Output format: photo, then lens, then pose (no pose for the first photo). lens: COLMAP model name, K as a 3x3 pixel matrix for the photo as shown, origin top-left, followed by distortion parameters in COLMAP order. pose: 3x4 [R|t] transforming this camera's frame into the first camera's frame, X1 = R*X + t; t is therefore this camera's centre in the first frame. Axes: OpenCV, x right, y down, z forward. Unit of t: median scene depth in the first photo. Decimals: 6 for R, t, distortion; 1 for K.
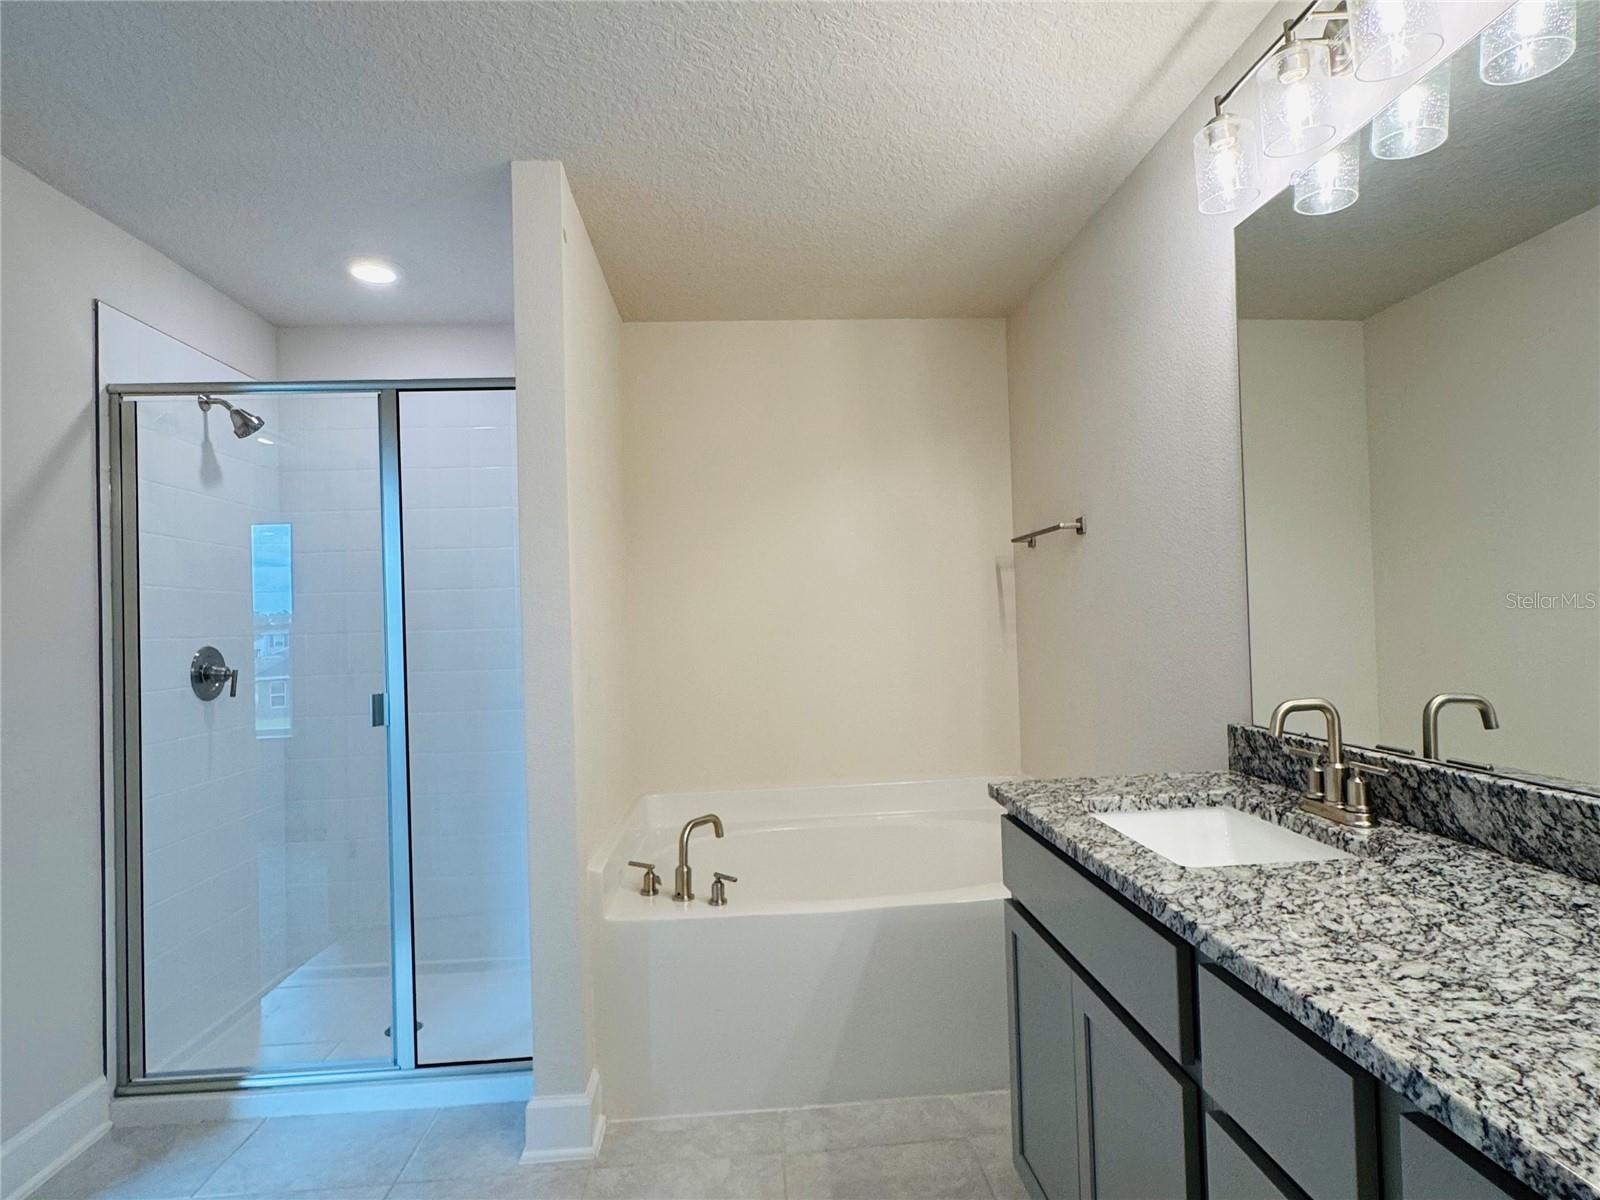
lens RADIAL K [[850.8, 0, 797.5], [0, 850.8, 603.4], [0, 0, 1]] dist [-0.007195, 0.001254]
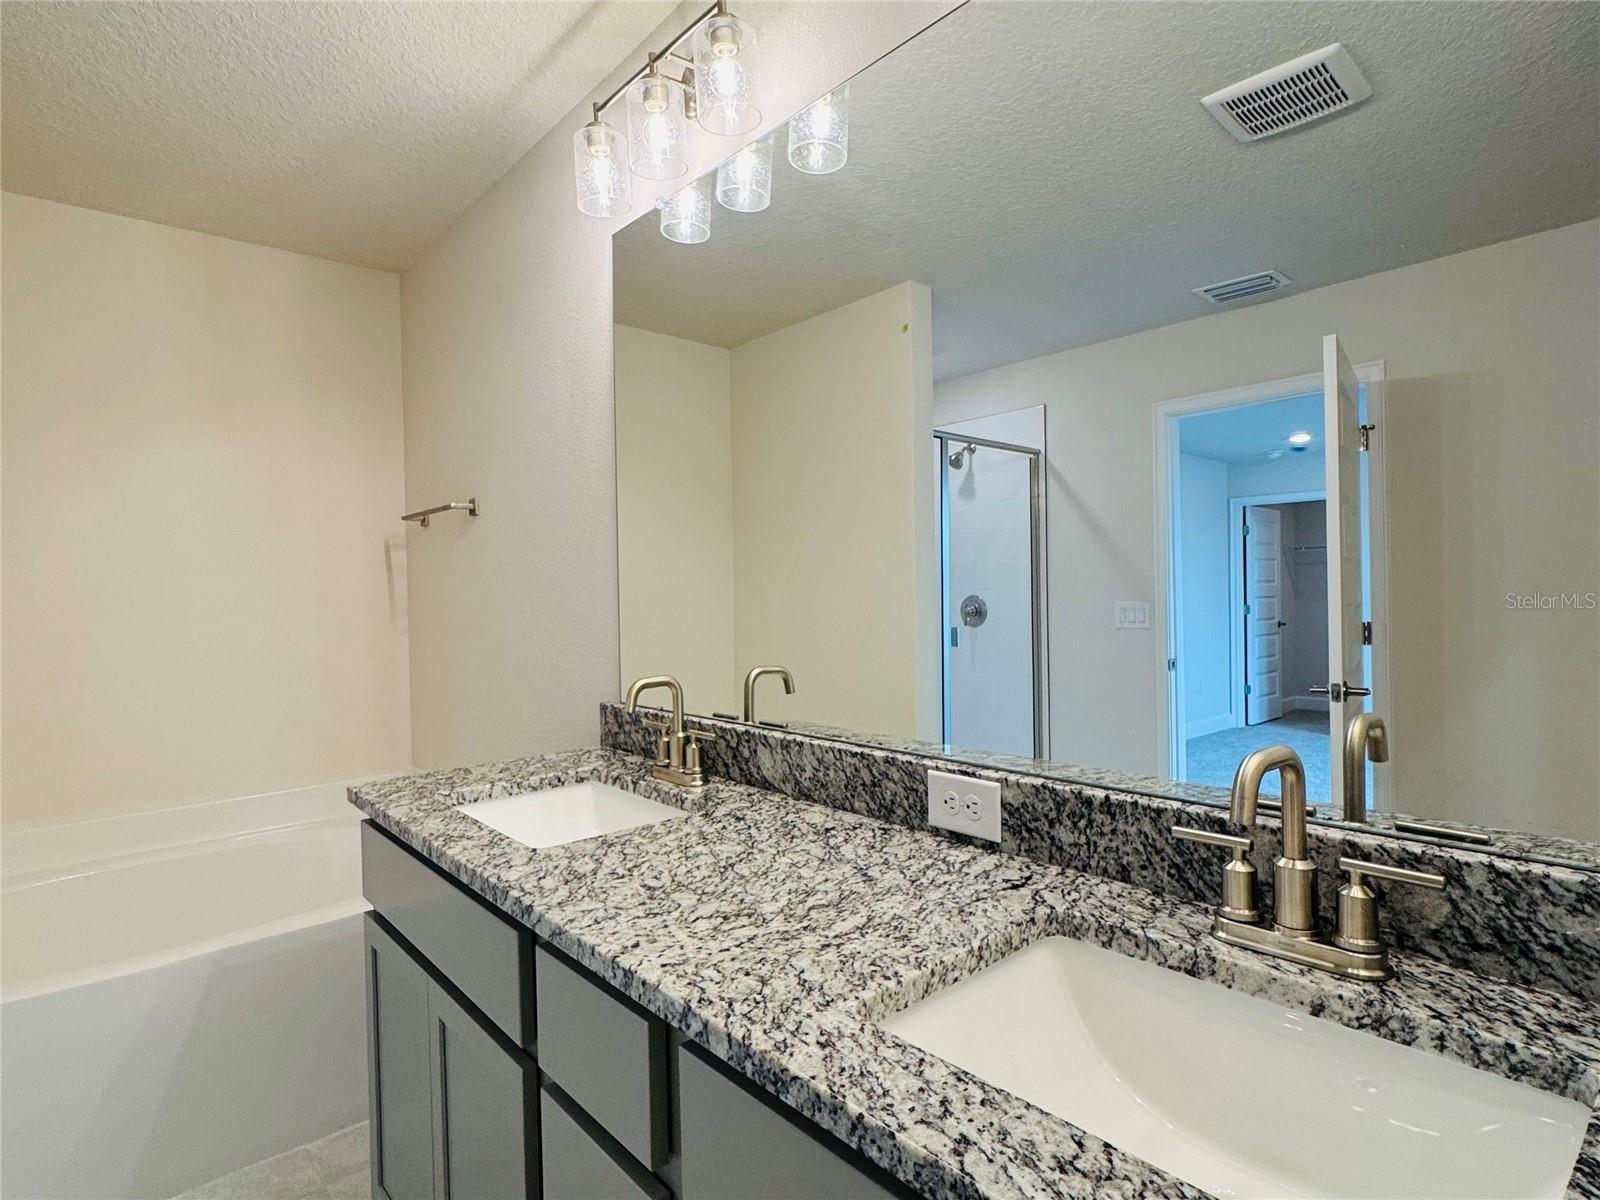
lens RADIAL K [[850.8, 0, 798.0], [0, 850.8, 603.8], [0, 0, 1]] dist [-0.007195, 0.001254]
pose [[0.793104, 0.003184, 0.609078, 0.077204], [-0.015012, 0.999785, 0.014322, -0.000934], [-0.608901, -0.020502, 0.792981, 0.011063]]
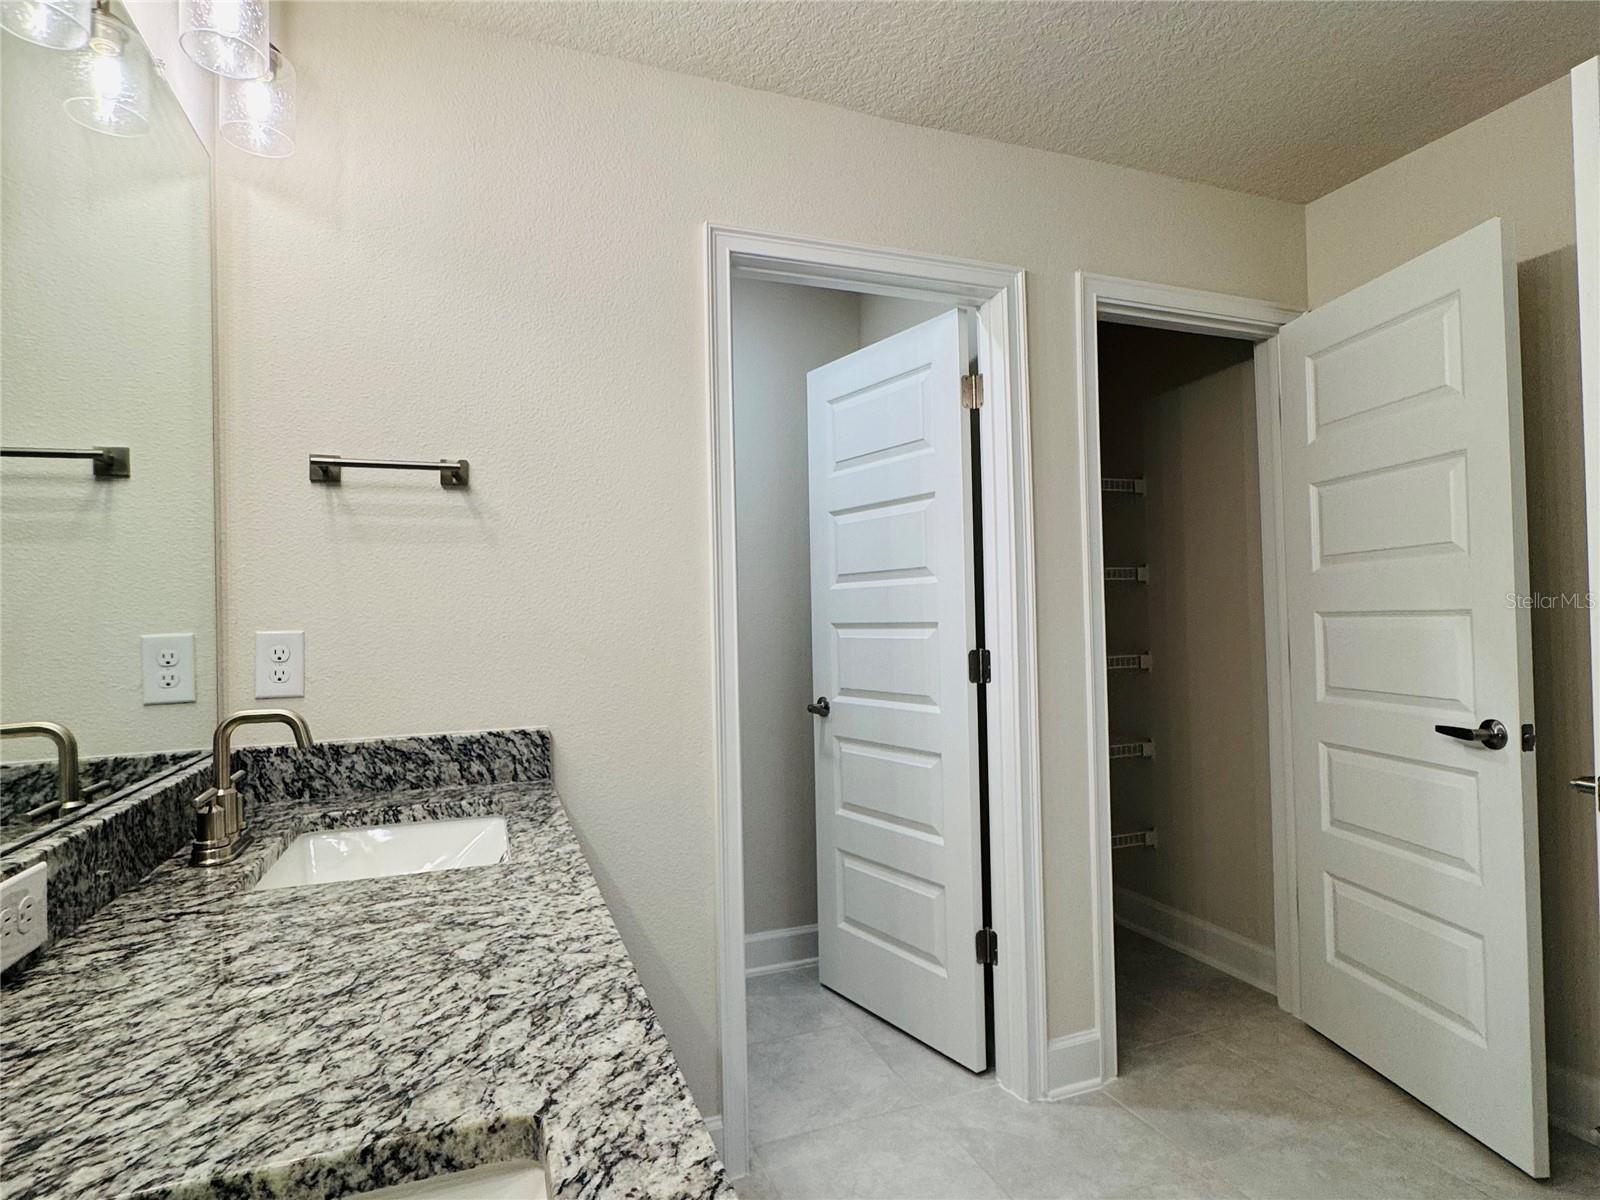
lens RADIAL K [[850.8, 0, 804.0], [0, 850.8, 601.7], [0, 0, 1]] dist [-0.007195, 0.001254]
pose [[-0.953565, 0.047876, -0.297359, 0.398731], [0.059470, 0.997777, -0.030060, 0.048888], [0.295259, -0.046348, -0.954292, 1.350502]]
